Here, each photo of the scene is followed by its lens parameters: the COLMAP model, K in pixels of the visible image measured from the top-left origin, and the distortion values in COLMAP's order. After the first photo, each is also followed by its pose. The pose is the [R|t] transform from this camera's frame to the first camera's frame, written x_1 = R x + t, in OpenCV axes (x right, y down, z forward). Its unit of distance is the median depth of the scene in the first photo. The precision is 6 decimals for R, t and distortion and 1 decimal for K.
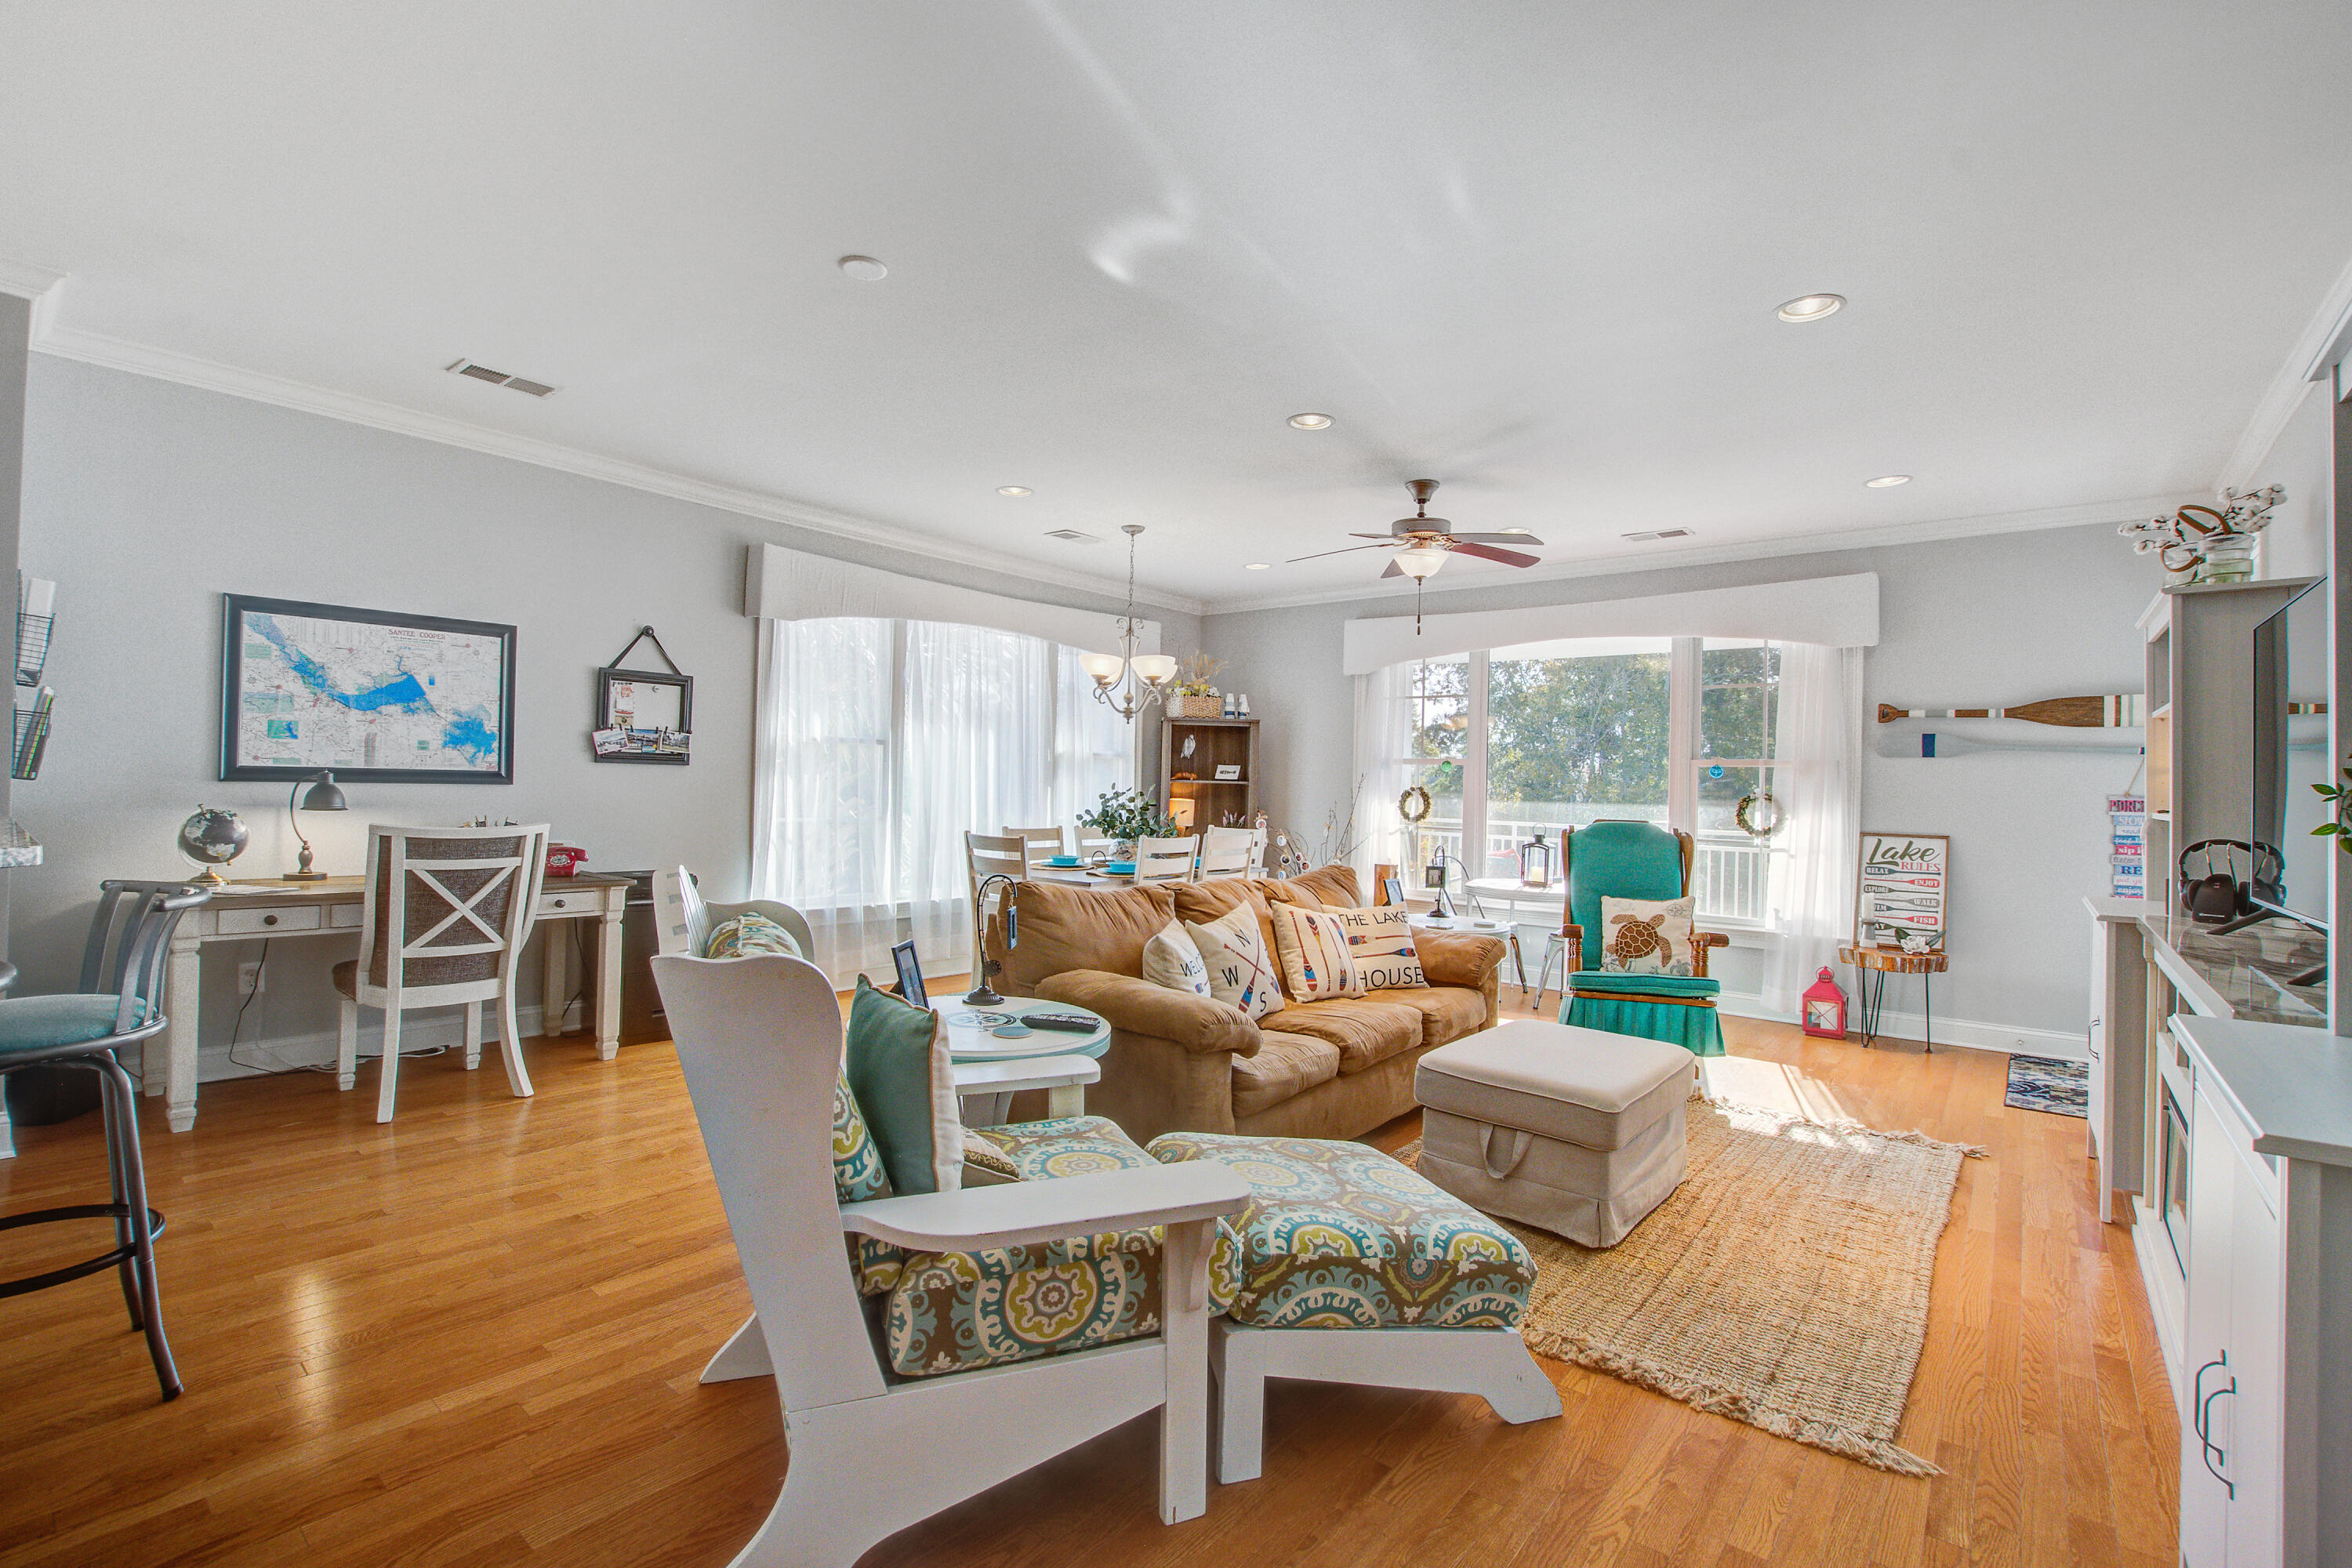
lens RADIAL K [[1050.7, 0, 1176.0], [0, 1050.7, 784.0], [0, 0, 1]] dist [-0.029482, 0.000620]
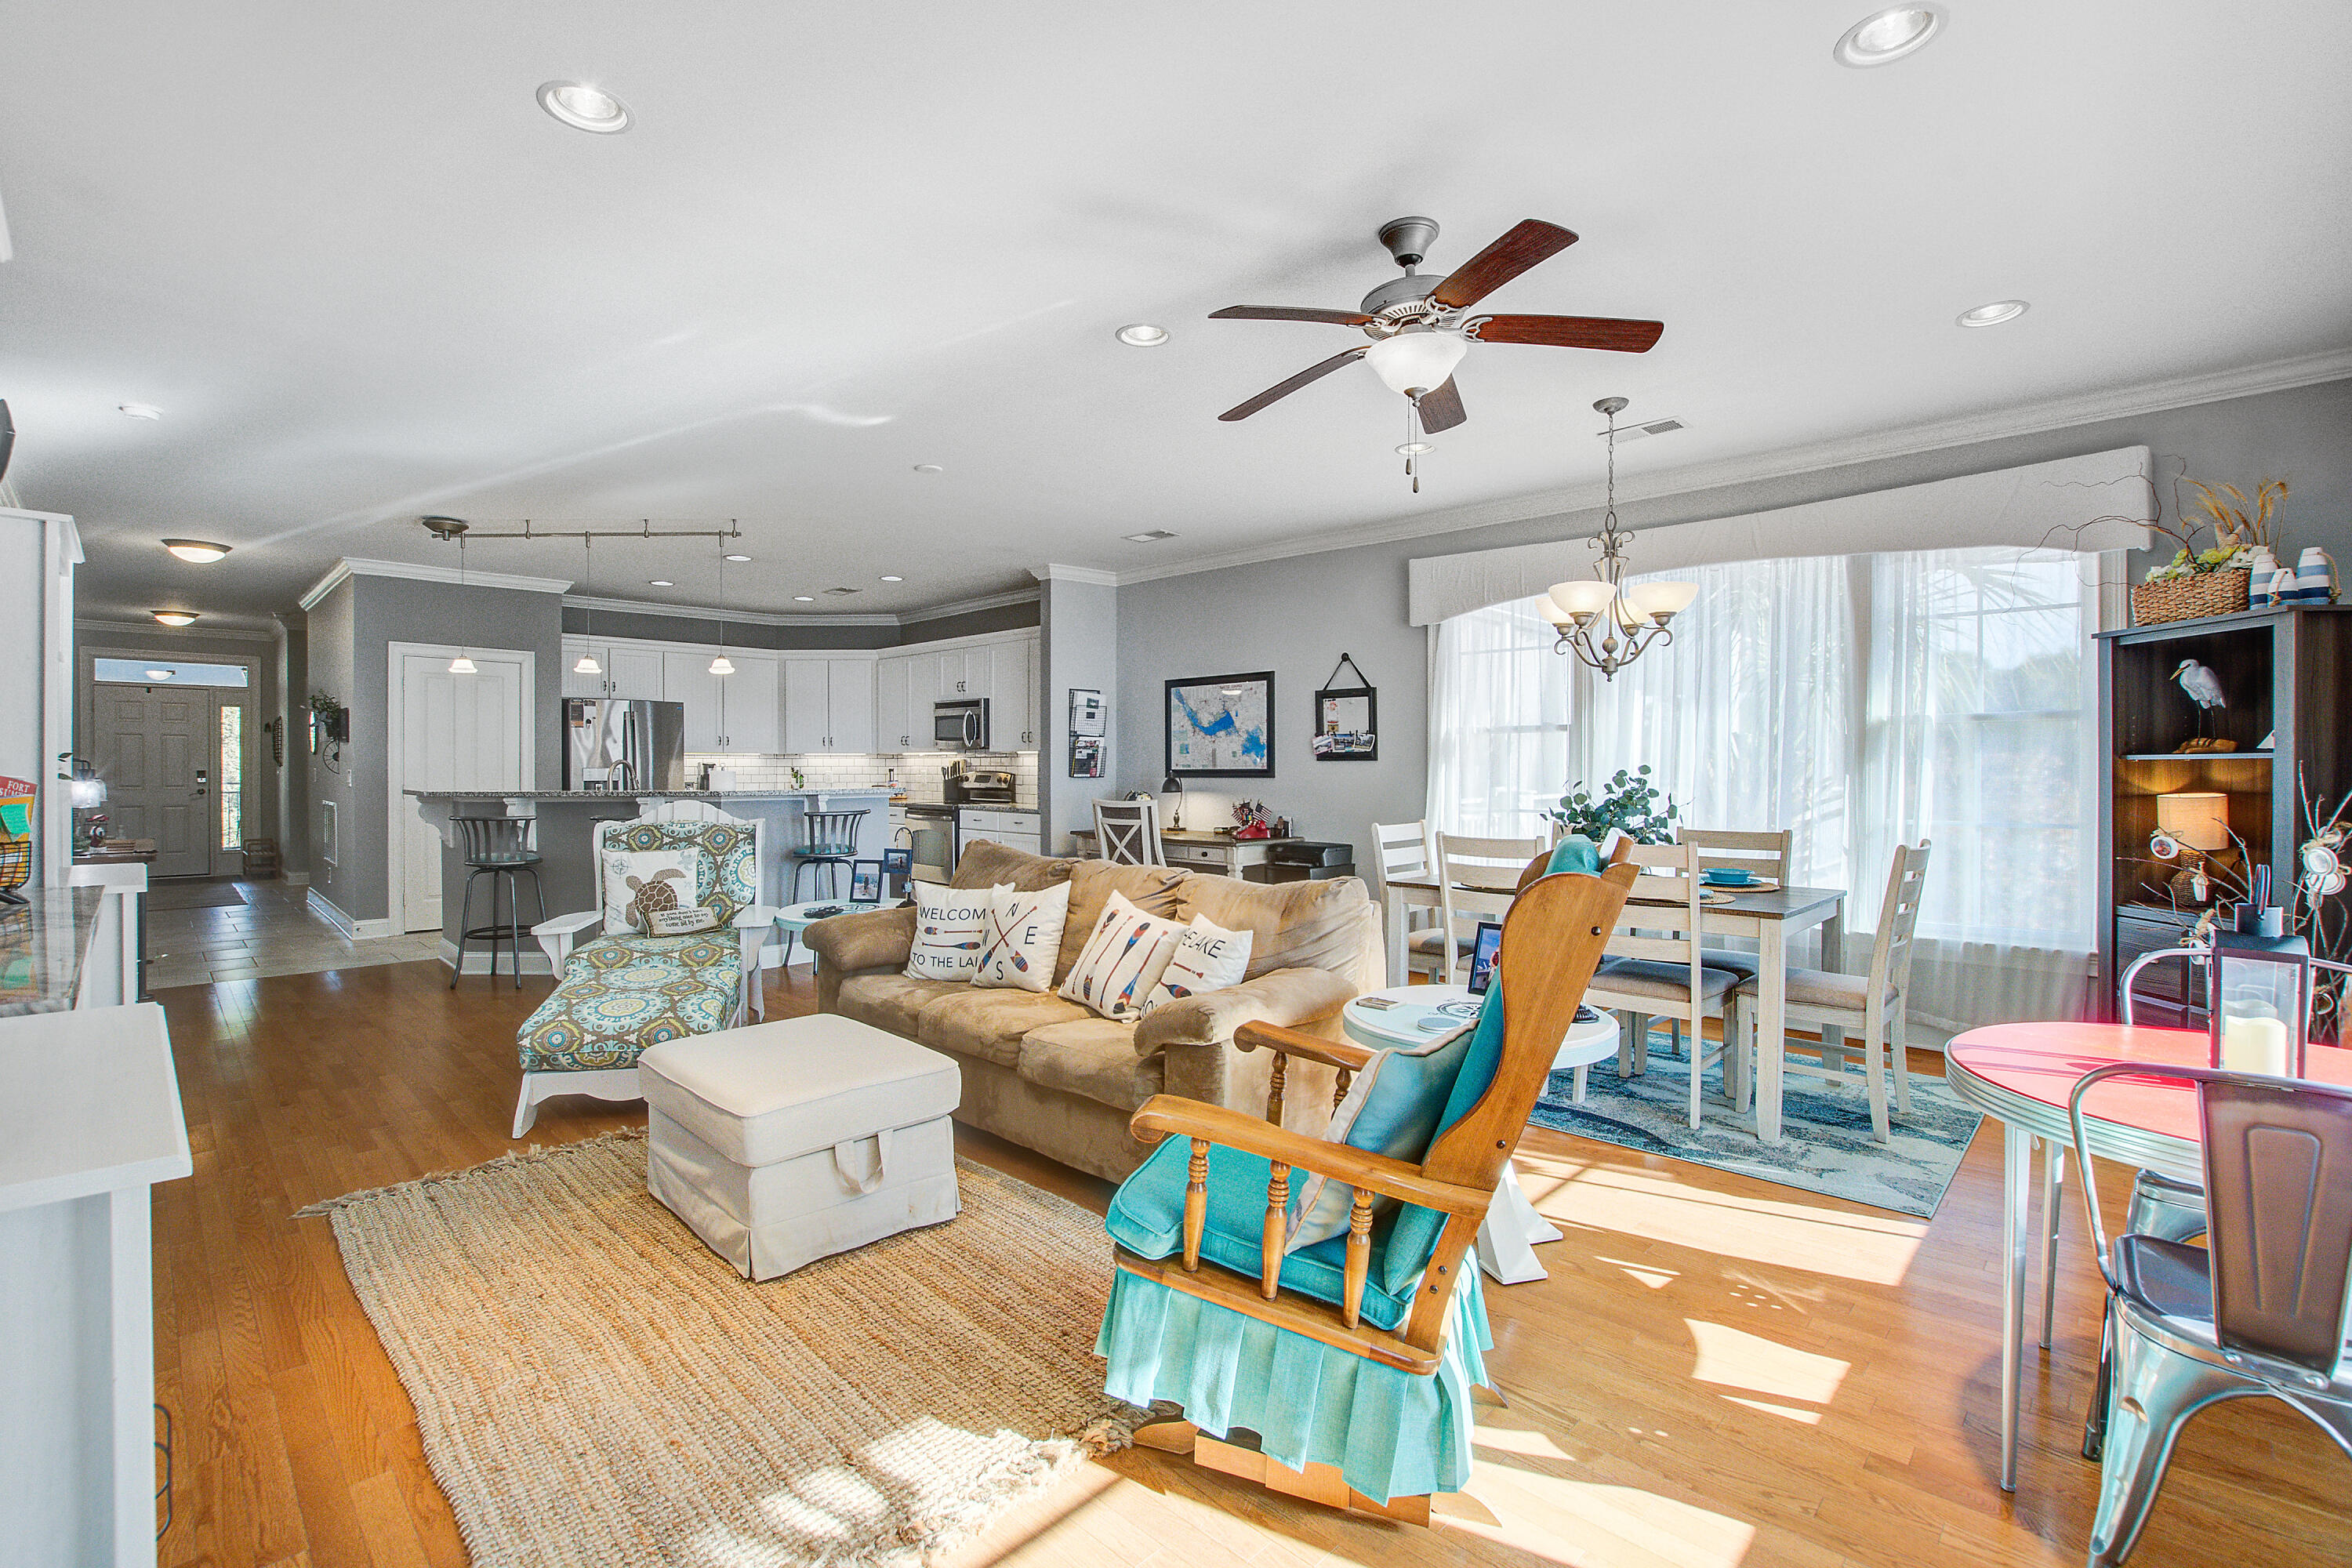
lens RADIAL K [[1050.7, 0, 1176.0], [0, 1050.7, 784.0], [0, 0, 1]] dist [-0.029482, 0.000620]
pose [[-0.082745, -0.012377, -0.996494, 0.813340], [-0.000950, 0.999923, -0.012341, 0.026159], [0.996570, -0.000075, -0.082750, 0.918709]]
